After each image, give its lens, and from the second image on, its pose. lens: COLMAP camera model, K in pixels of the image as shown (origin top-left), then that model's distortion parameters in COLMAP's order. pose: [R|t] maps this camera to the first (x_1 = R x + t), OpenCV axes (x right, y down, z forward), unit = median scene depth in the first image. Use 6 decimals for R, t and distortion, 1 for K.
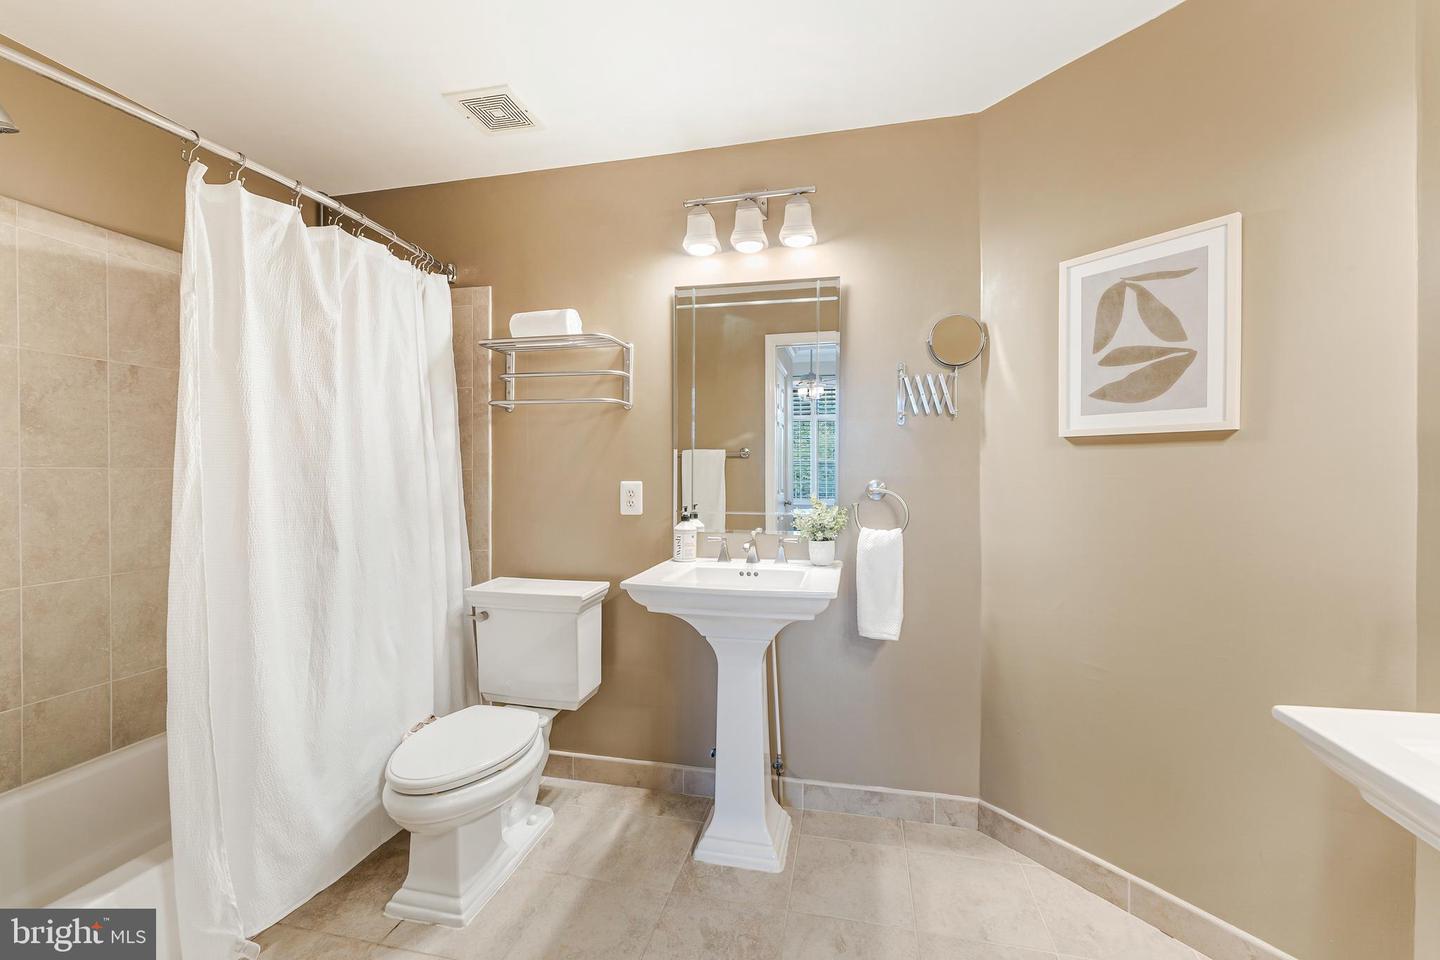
lens RADIAL K [[587.2, 0, 722.9], [0, 587.2, 480.7], [0, 0, 1]] dist [0.000321, -0.000712]
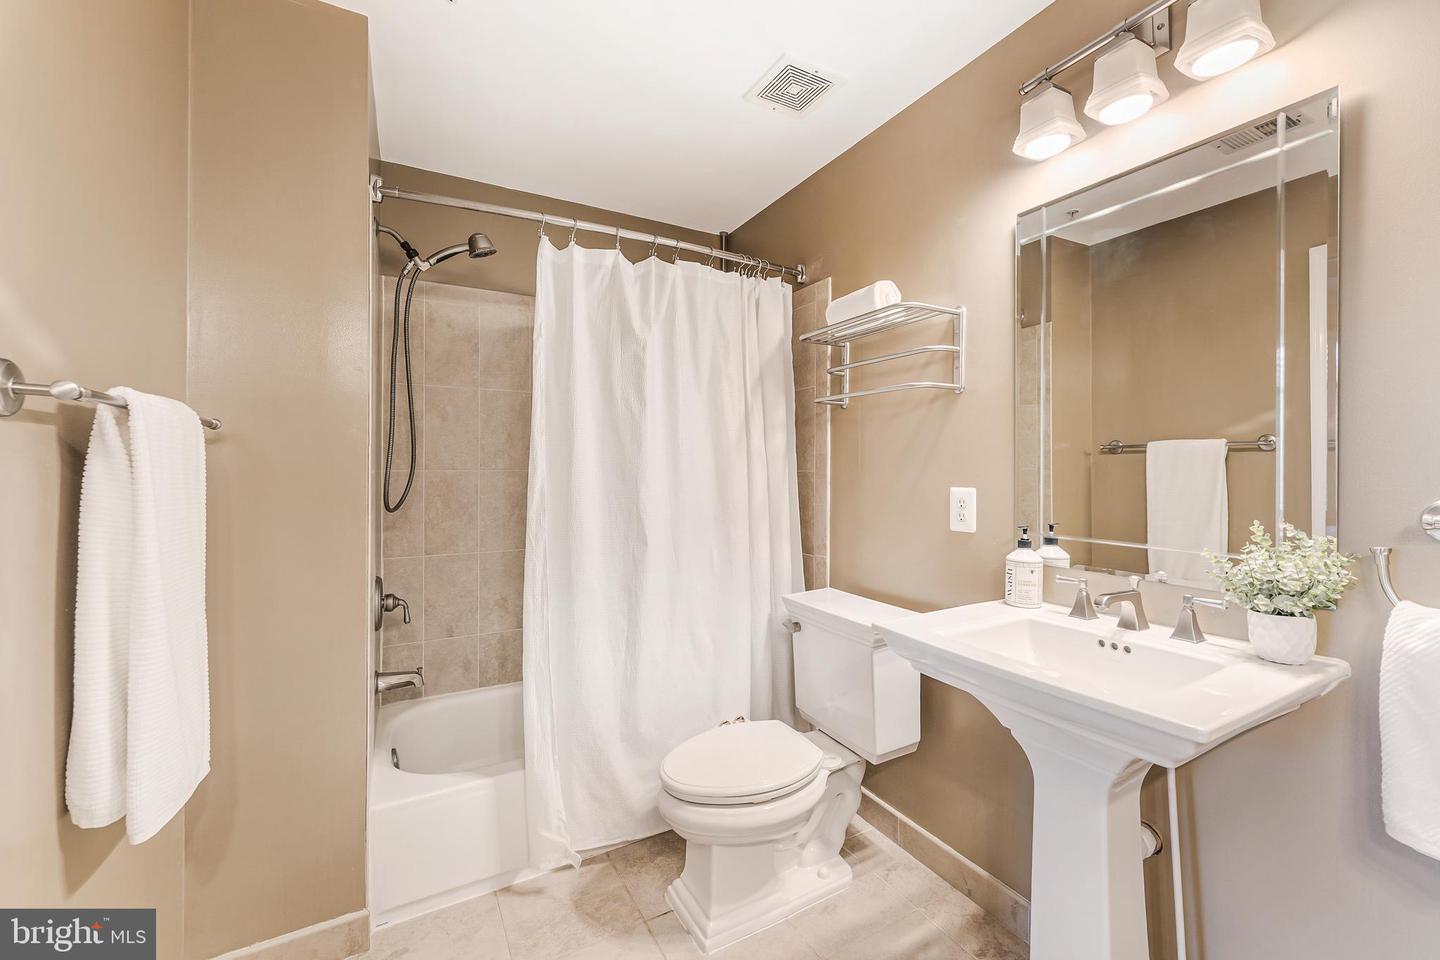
lens RADIAL K [[583.8, 0, 721.1], [0, 583.8, 469.9], [0, 0, 1]] dist [0.001130, -0.000211]
pose [[0.670160, 0.000863, -0.742216, 0.208654], [-0.011019, 0.999901, -0.008787, -0.012691], [0.742135, 0.014067, 0.670103, 0.279914]]
